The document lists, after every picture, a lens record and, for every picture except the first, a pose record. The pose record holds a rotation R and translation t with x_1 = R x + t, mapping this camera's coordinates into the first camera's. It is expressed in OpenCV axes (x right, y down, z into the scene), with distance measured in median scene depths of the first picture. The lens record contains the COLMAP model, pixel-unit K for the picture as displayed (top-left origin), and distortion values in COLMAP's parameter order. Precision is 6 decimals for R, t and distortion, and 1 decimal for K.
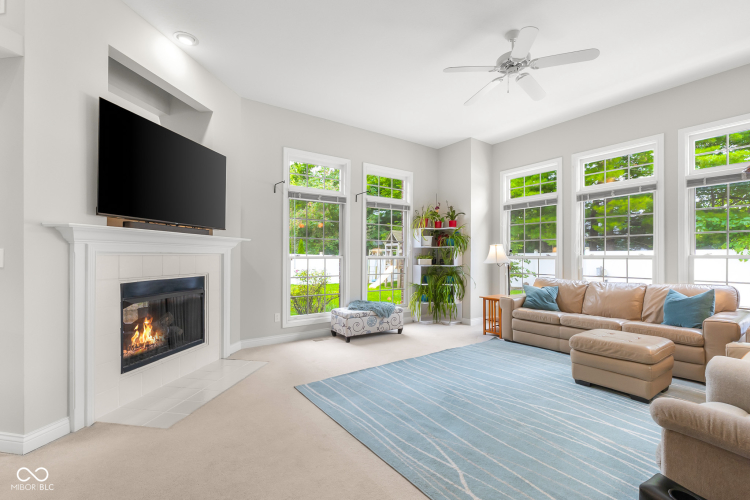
lens RADIAL K [[334.4, 0, 375.0], [0, 334.4, 253.9], [0, 0, 1]] dist [0.000043, -0.000027]
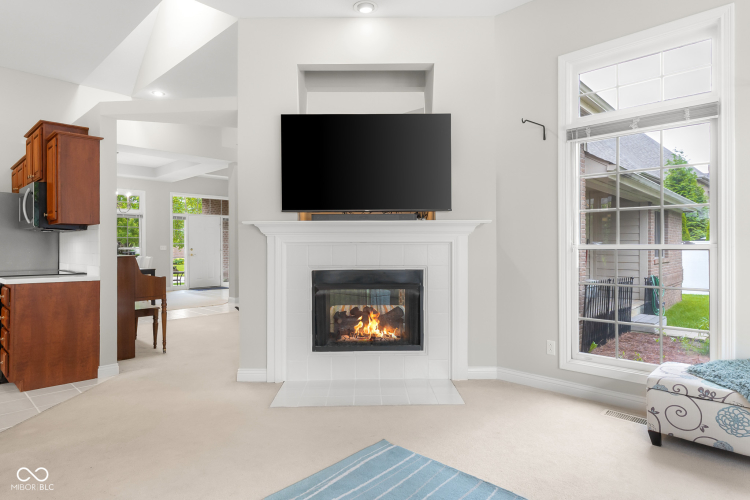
lens RADIAL K [[426.2, 0, 374.8], [0, 426.2, 246.7], [0, 0, 1]] dist [0.002451, 0.001454]
pose [[0.181653, -0.003368, -0.983357, 0.522687], [0.010942, 0.999939, -0.001404, 0.009884], [0.983302, -0.010505, 0.181679, 0.729426]]
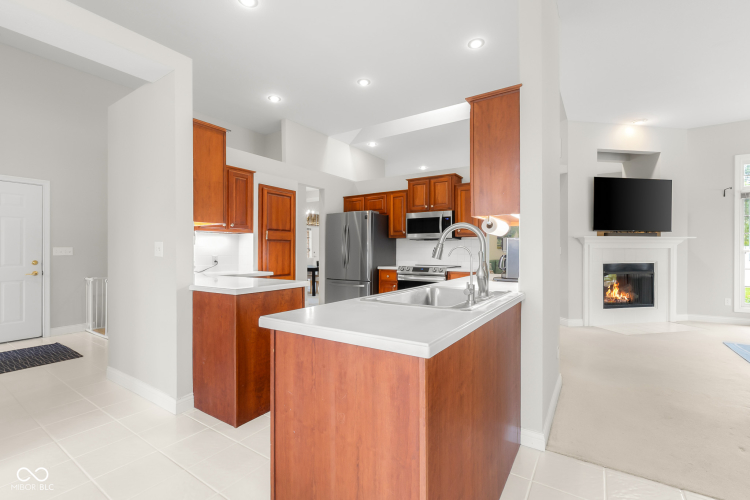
lens RADIAL K [[334.4, 0, 375.0], [0, 334.4, 253.9], [0, 0, 1]] dist [0.000043, -0.000027]
pose [[0.351417, 0.003123, -0.936214, 0.494025], [0.008470, 0.999943, 0.006515, 0.003598], [0.936181, -0.010219, 0.351370, -0.763768]]
